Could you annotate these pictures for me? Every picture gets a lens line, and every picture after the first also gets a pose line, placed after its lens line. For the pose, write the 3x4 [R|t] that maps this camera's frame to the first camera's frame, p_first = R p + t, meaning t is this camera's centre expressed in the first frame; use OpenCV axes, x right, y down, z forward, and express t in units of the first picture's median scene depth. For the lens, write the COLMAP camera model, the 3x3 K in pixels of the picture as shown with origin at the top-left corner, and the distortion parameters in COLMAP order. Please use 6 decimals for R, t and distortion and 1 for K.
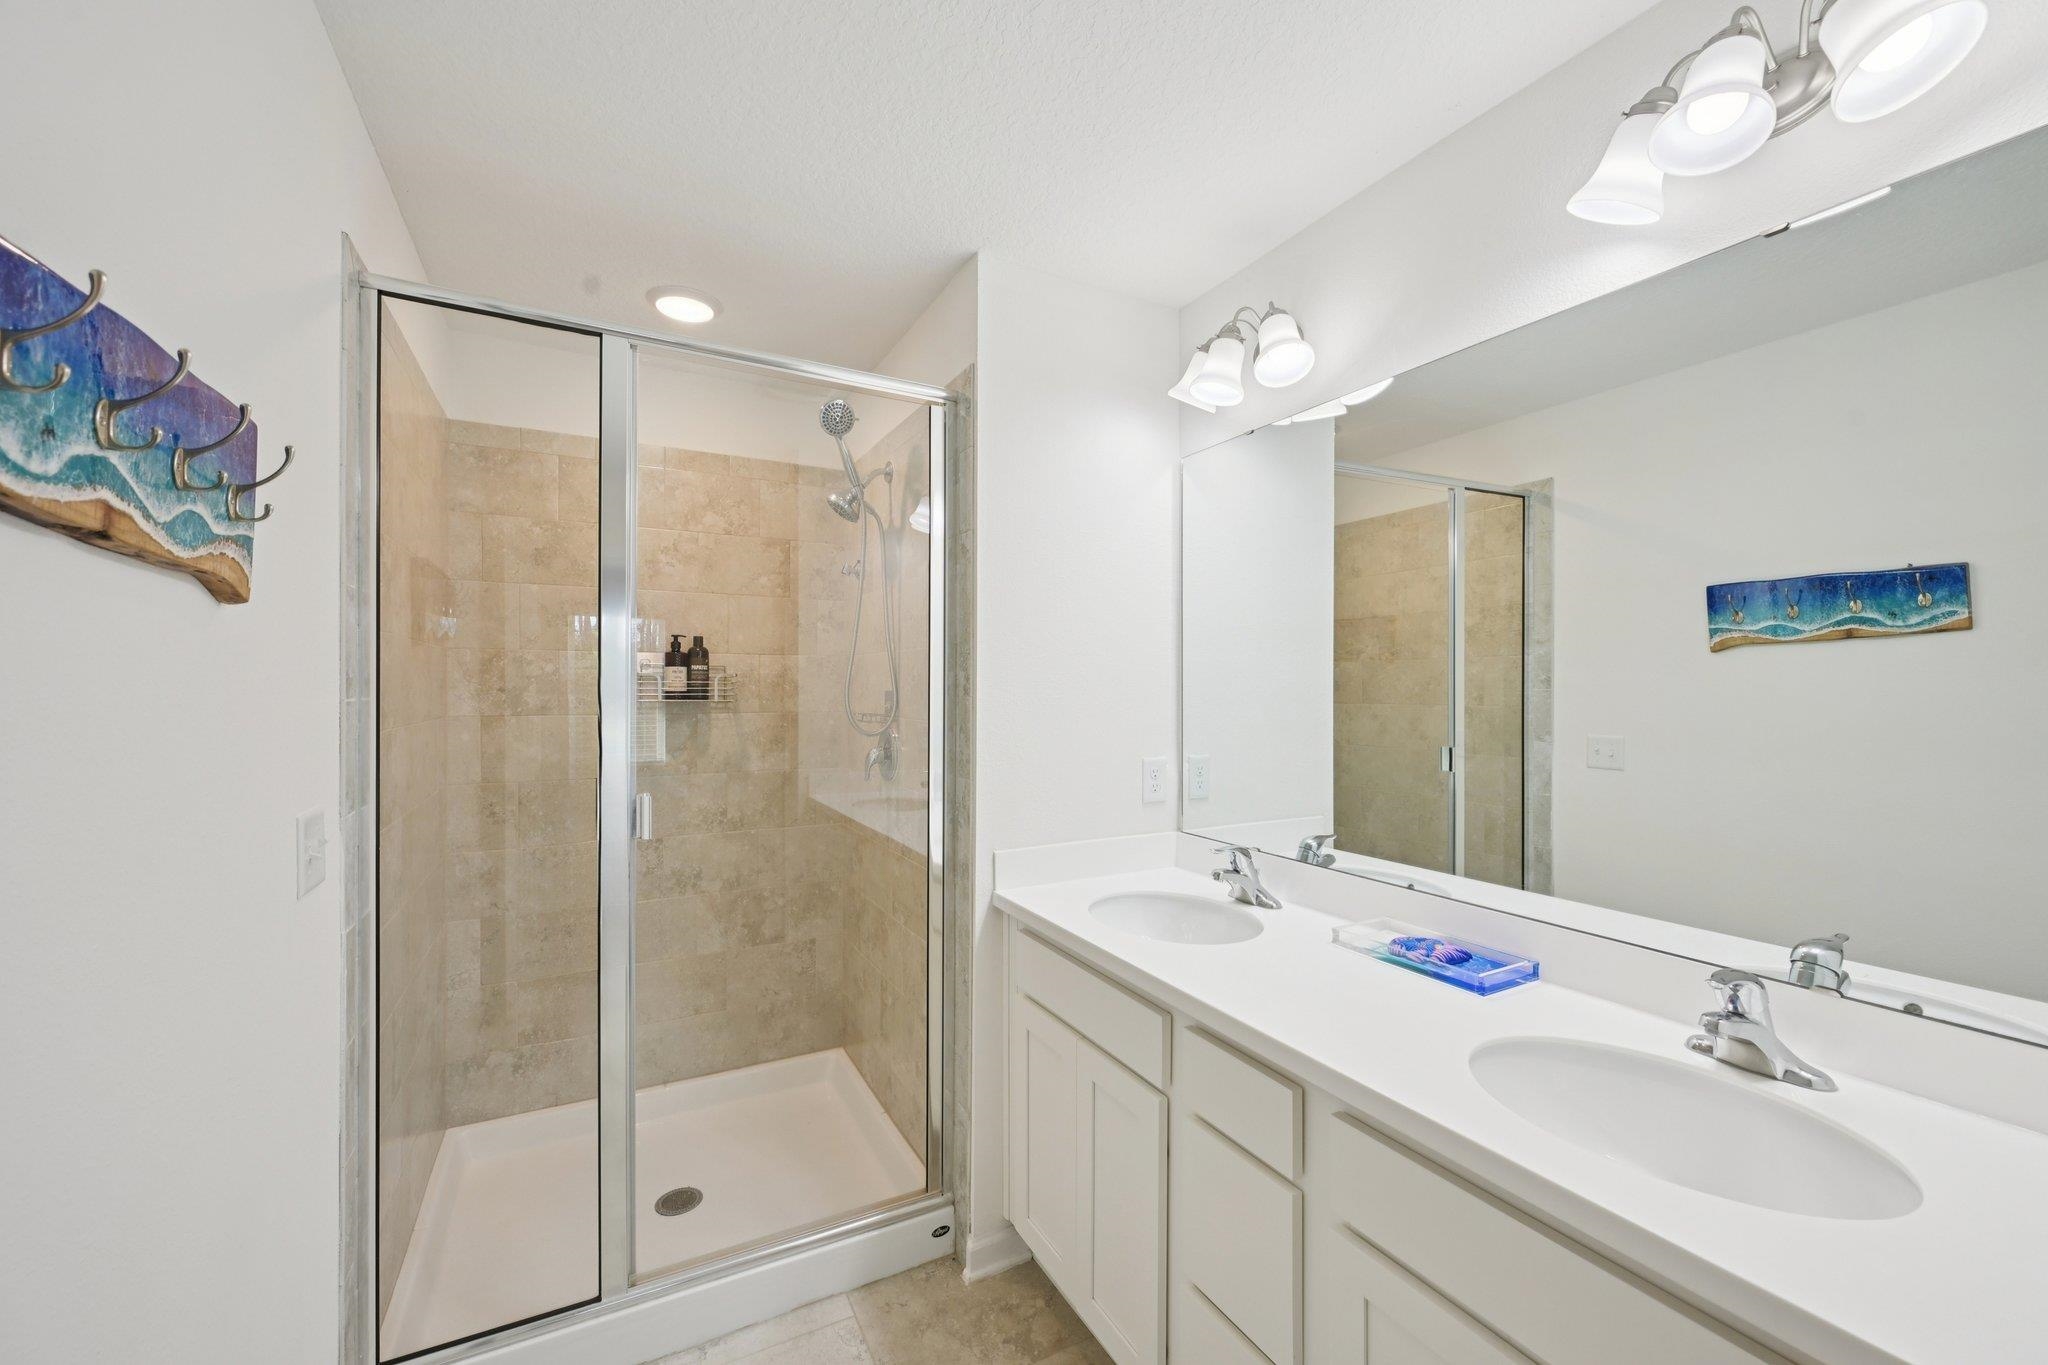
lens RADIAL K [[799.2, 0, 1026.8], [0, 799.2, 687.1], [0, 0, 1]] dist [-0.000200, 0.000516]
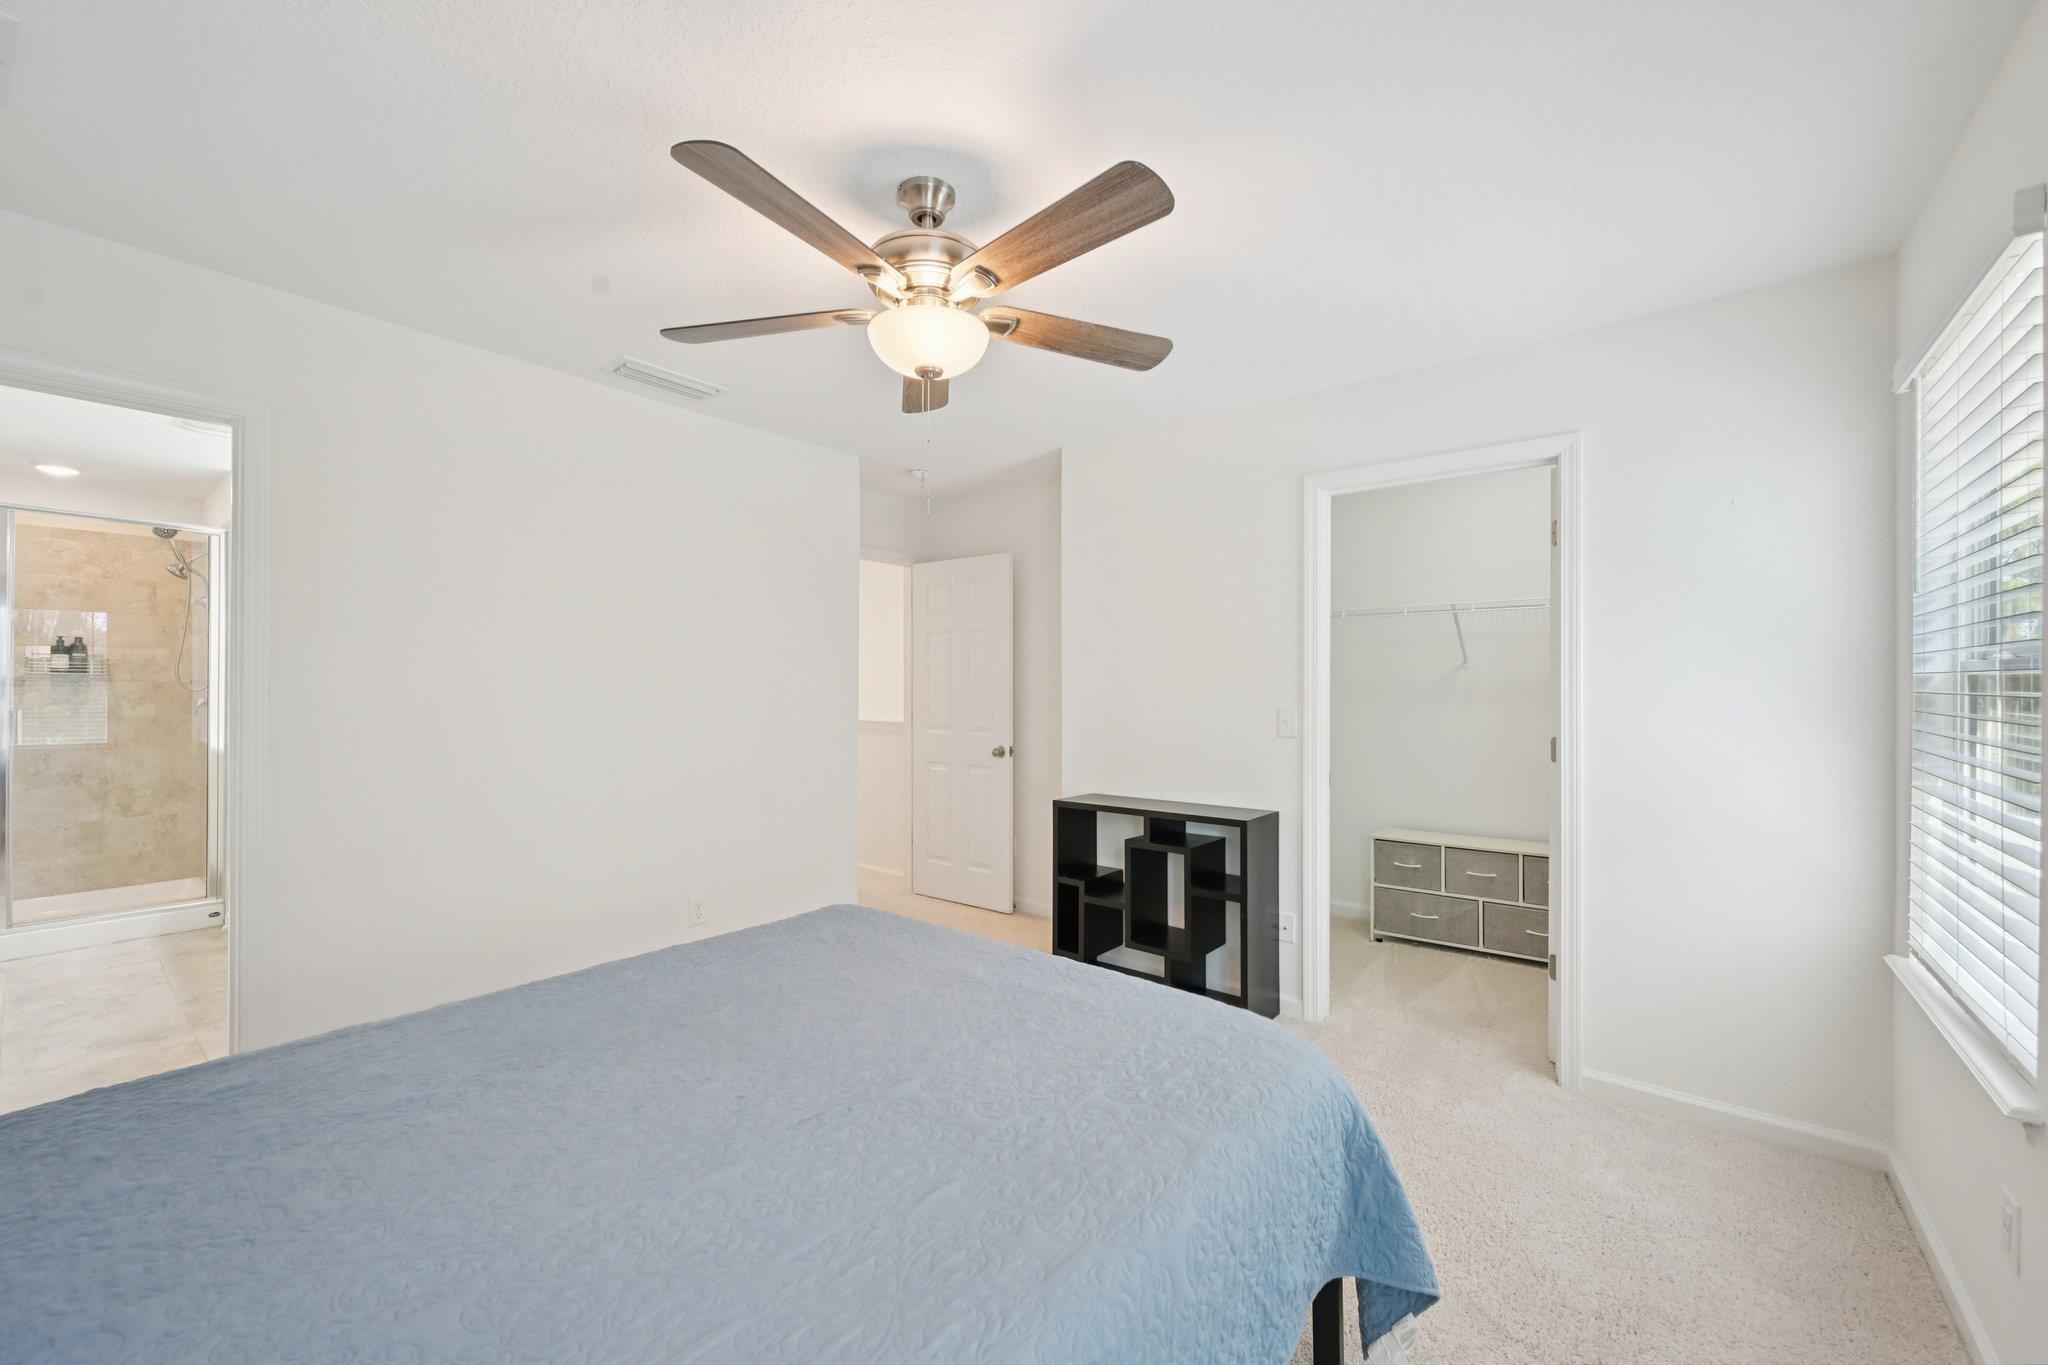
lens RADIAL K [[799.2, 0, 1018.0], [0, 799.2, 683.3], [0, 0, 1]] dist [-0.000200, 0.000516]
pose [[0.924181, 0.003770, 0.381935, 0.806077], [-0.003475, 0.999993, -0.001463, 0.032424], [-0.381938, 0.000025, 0.924188, -1.376913]]
